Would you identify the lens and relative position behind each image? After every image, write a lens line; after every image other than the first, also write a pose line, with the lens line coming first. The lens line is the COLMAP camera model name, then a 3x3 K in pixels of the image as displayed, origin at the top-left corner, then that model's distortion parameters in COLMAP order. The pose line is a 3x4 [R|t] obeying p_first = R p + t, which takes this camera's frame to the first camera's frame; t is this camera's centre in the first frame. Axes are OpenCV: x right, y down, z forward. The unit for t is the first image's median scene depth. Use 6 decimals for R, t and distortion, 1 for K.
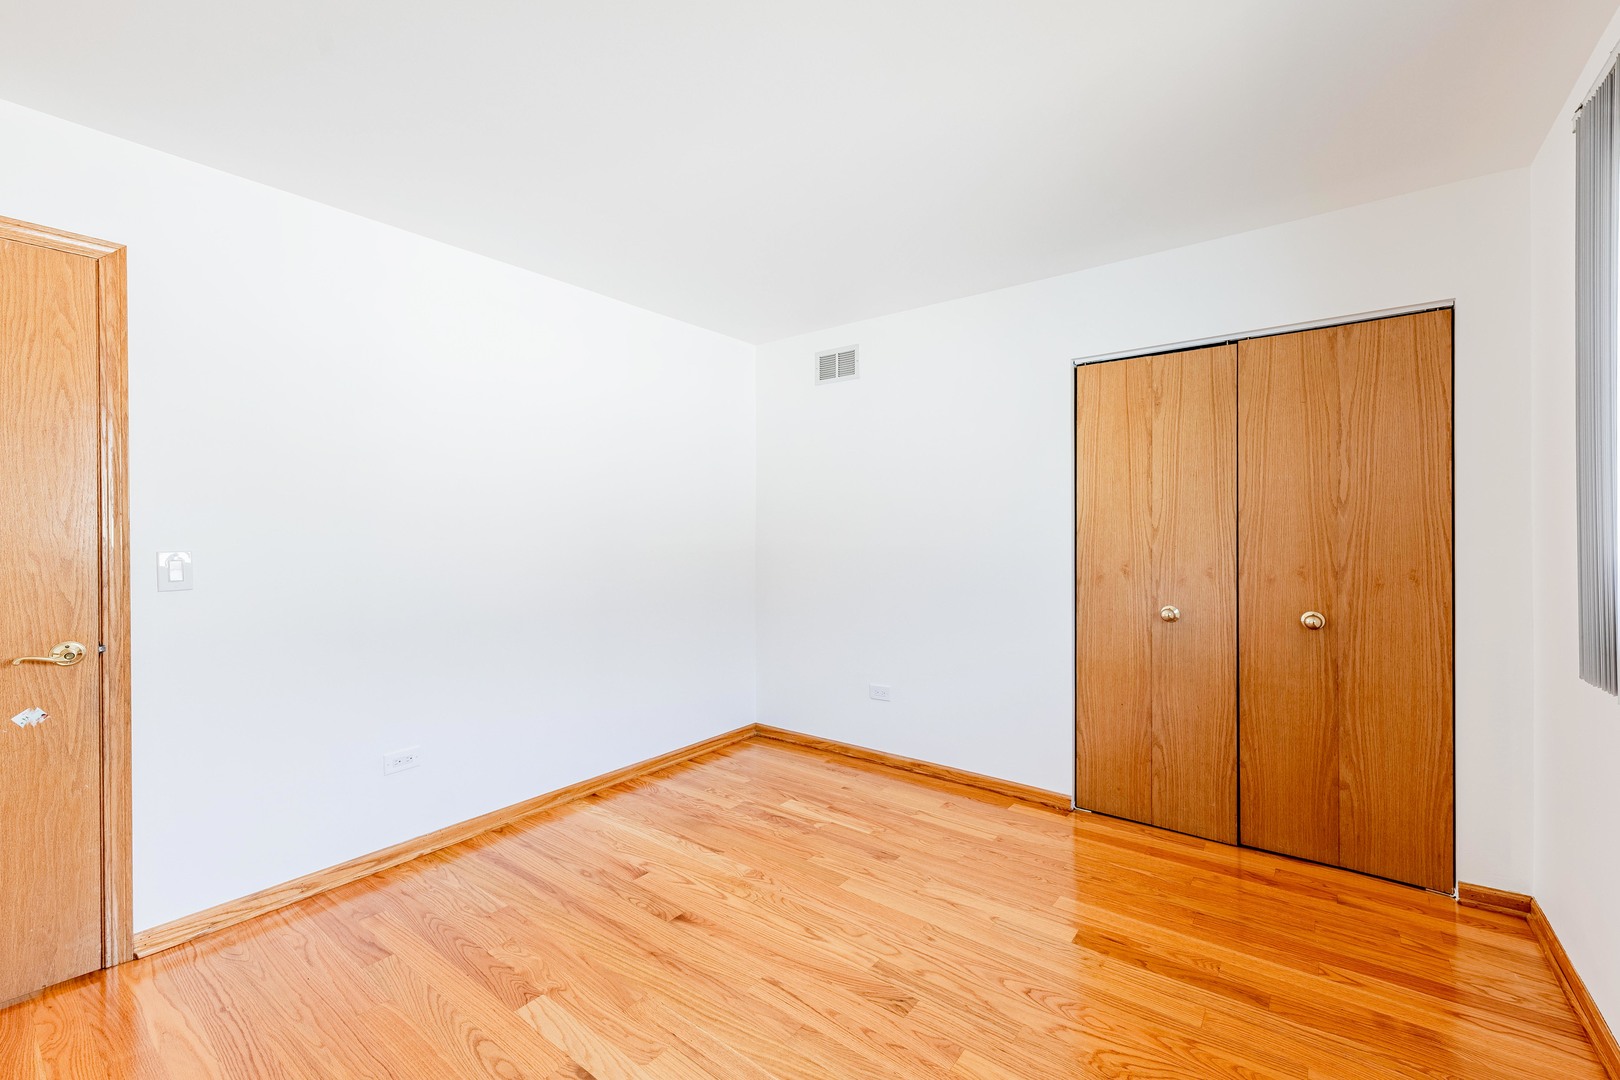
lens RADIAL K [[668.9, 0, 810.0], [0, 668.9, 537.9], [0, 0, 1]] dist [0.006531, -0.003804]
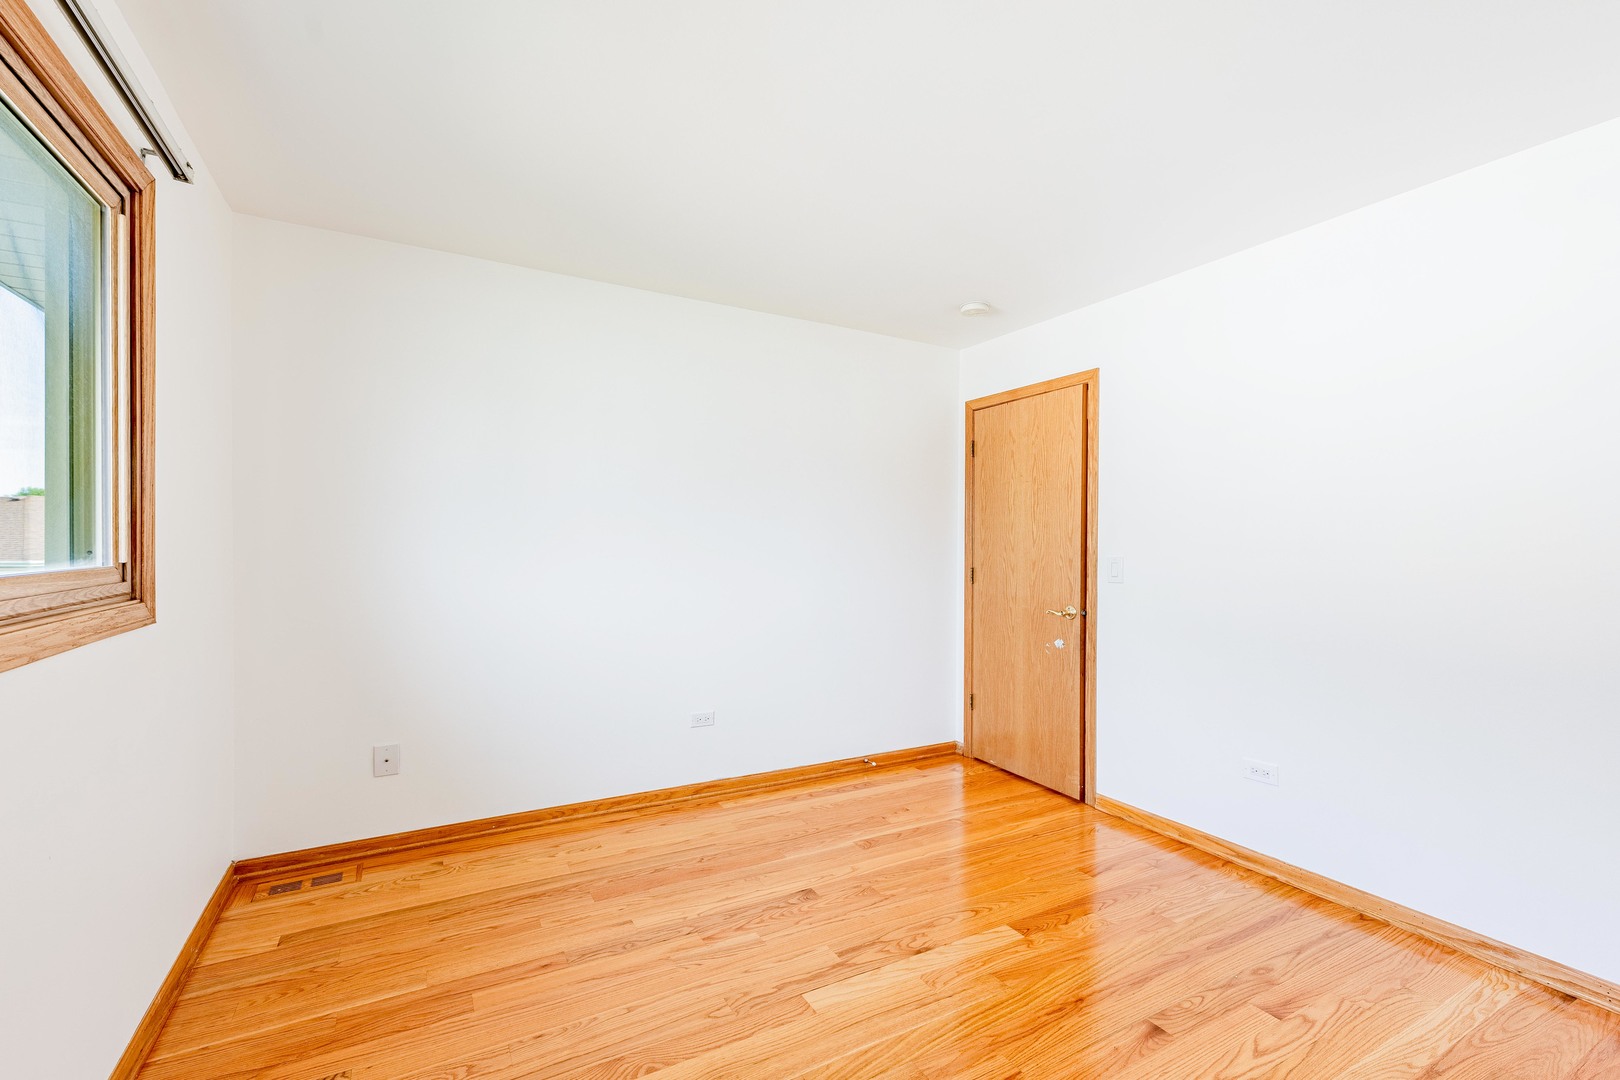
lens RADIAL K [[673.9, 0, 809.2], [0, 673.9, 558.9], [0, 0, 1]] dist [0.000340, -0.000125]
pose [[-0.407884, 0.006994, -0.913007, 0.544054], [-0.006839, 0.999919, 0.010715, 0.012600], [0.913008, 0.010615, -0.407803, 0.756486]]
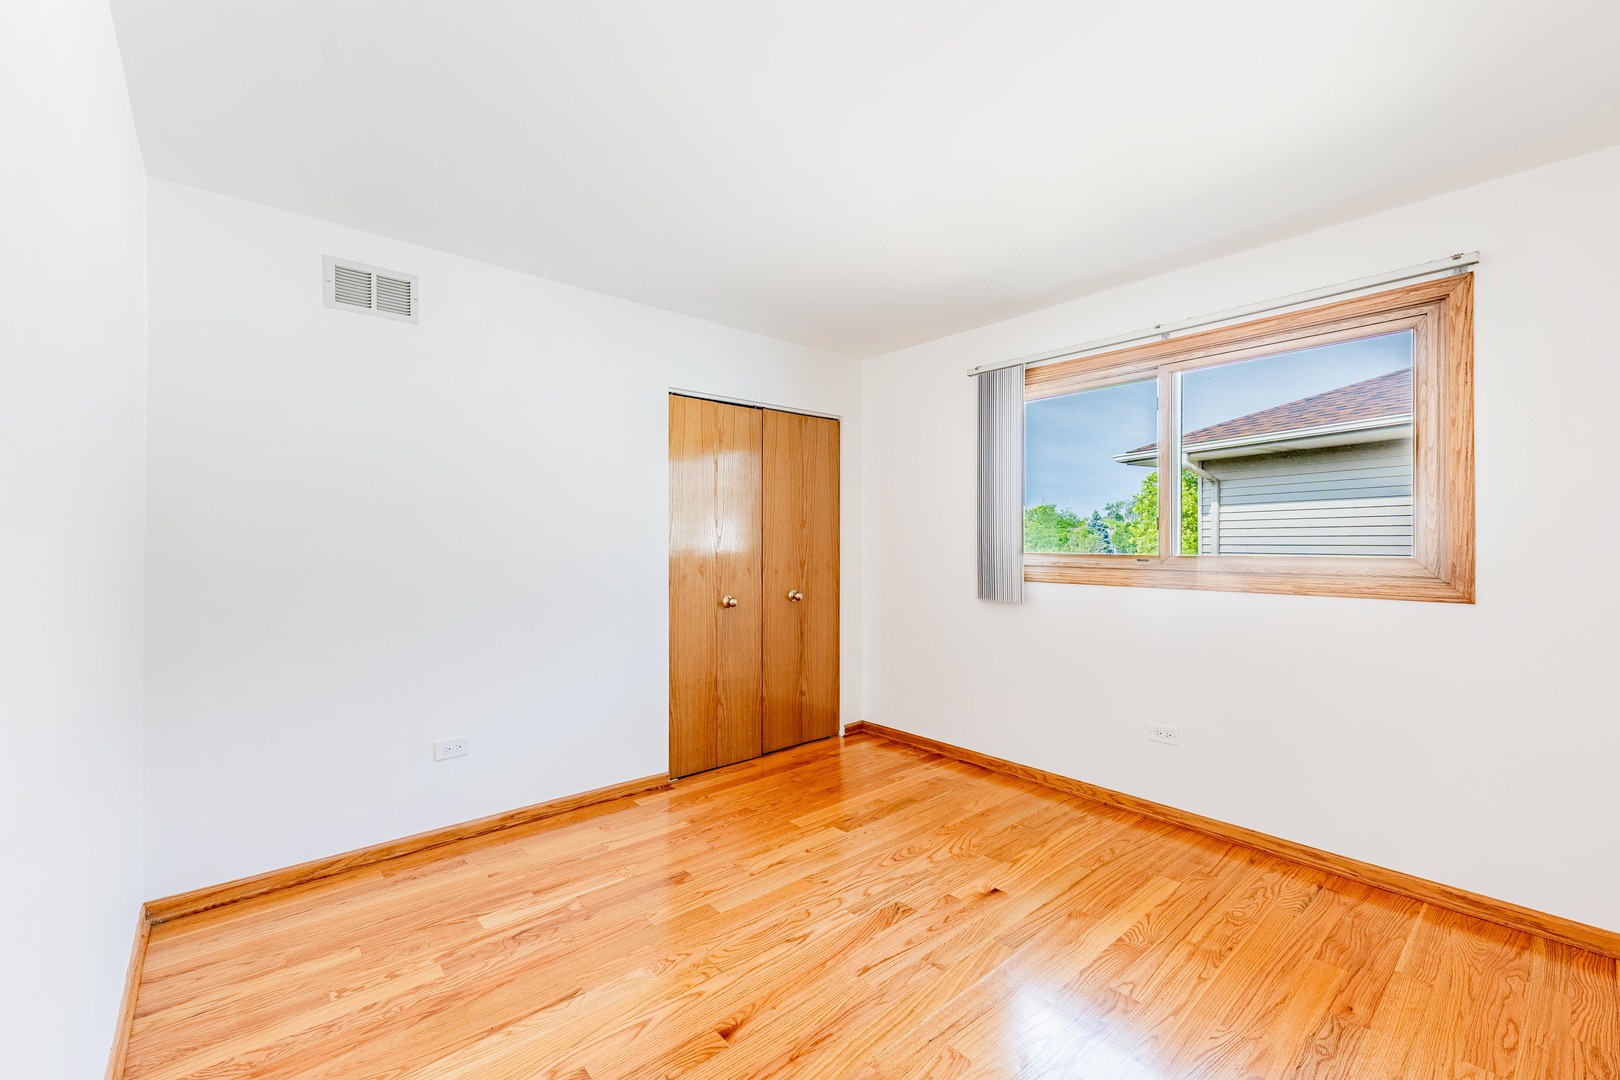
lens RADIAL K [[668.9, 0, 810.0], [0, 668.9, 537.9], [0, 0, 1]] dist [0.006531, -0.003804]
pose [[0.193465, 0.009479, 0.981061, -0.753079], [0.002562, 0.999945, -0.010167, 0.001690], [-0.981104, 0.004480, 0.193430, 0.602527]]
